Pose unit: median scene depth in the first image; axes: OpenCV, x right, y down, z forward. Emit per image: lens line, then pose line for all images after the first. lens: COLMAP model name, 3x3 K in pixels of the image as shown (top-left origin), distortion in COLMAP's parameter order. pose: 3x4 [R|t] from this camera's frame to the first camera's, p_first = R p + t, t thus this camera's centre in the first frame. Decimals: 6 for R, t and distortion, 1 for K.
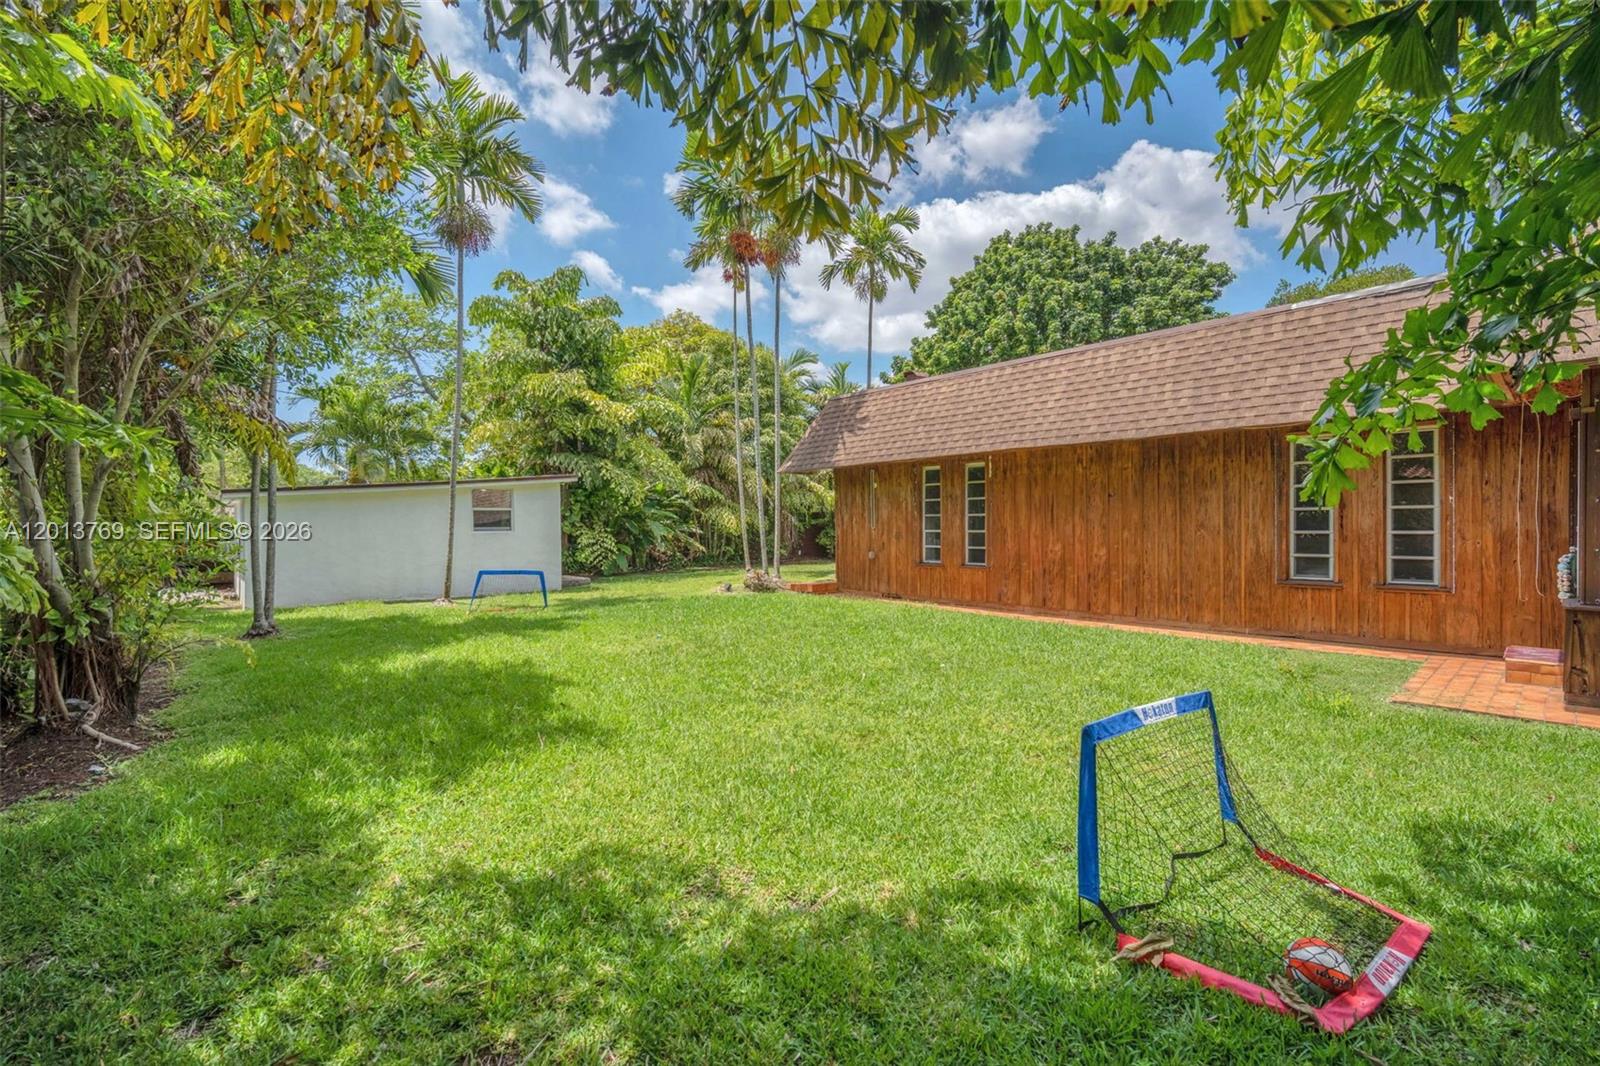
lens RADIAL K [[685.6, 0, 799.9], [0, 685.6, 525.1], [0, 0, 1]] dist [-0.026841, -0.000507]
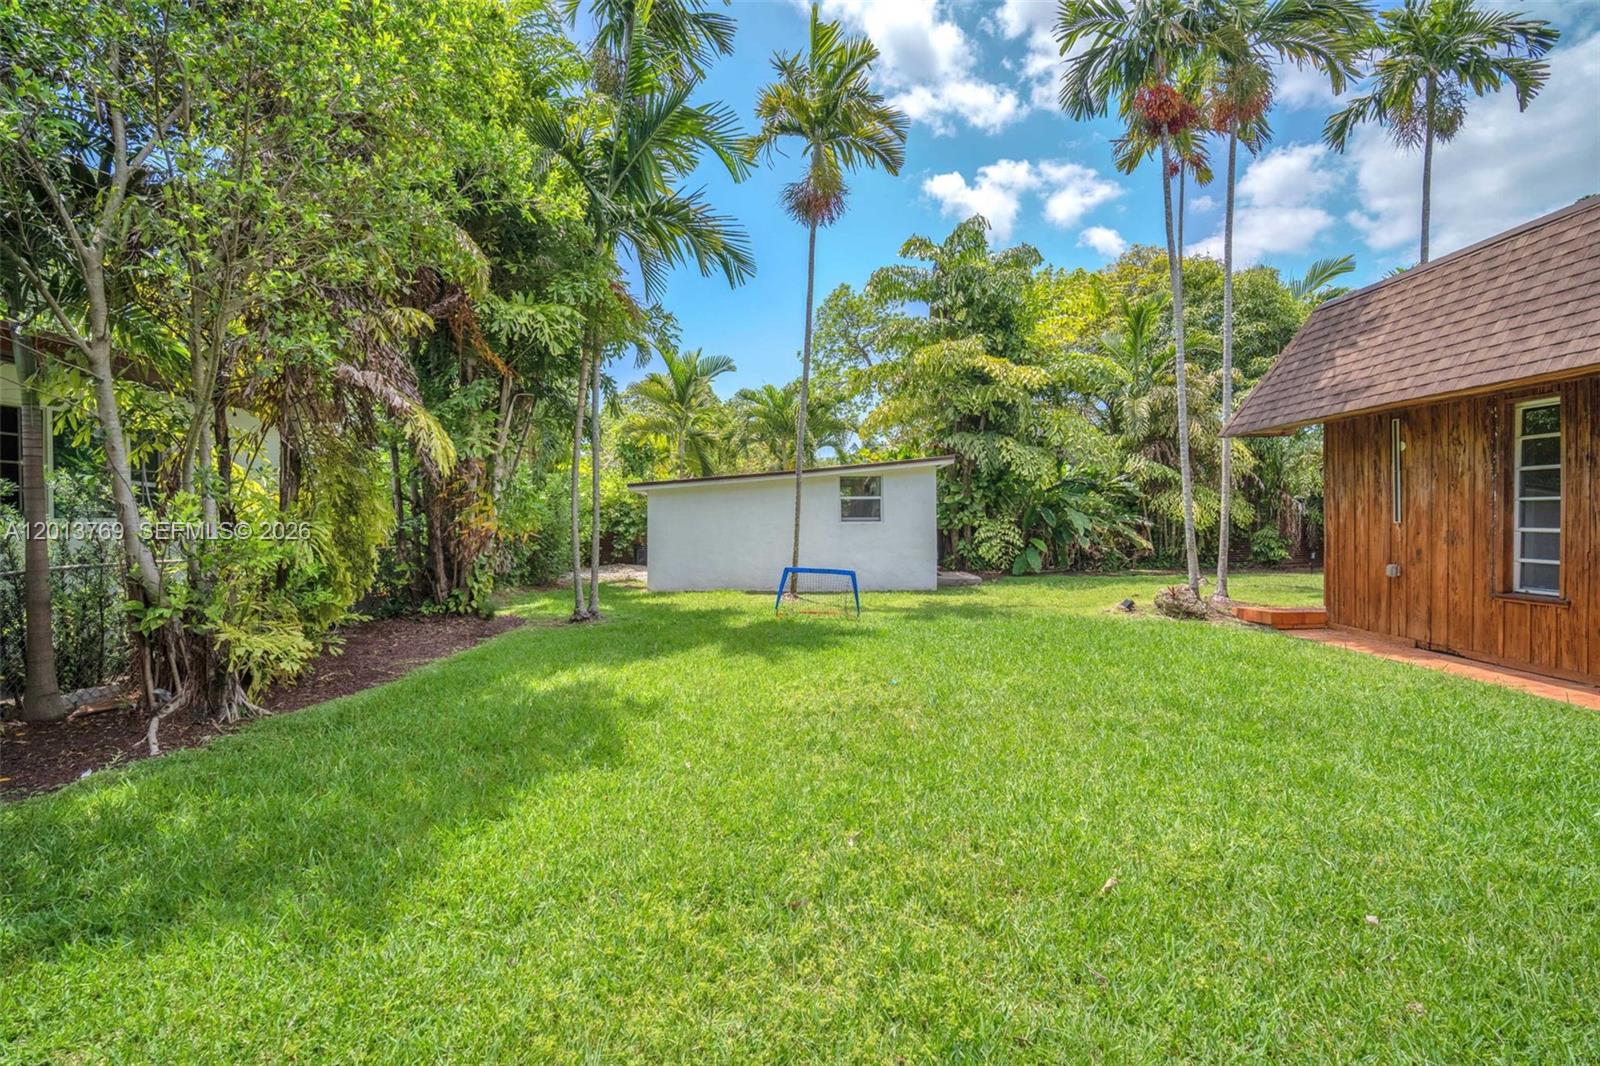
lens RADIAL K [[685.6, 0, 799.9], [0, 685.6, 525.1], [0, 0, 1]] dist [-0.026841, -0.000507]
pose [[0.755377, 0.010592, -0.655205, 0.071697], [-0.000265, 0.999874, 0.015858, -0.001129], [0.655290, -0.011805, 0.755285, 0.199696]]
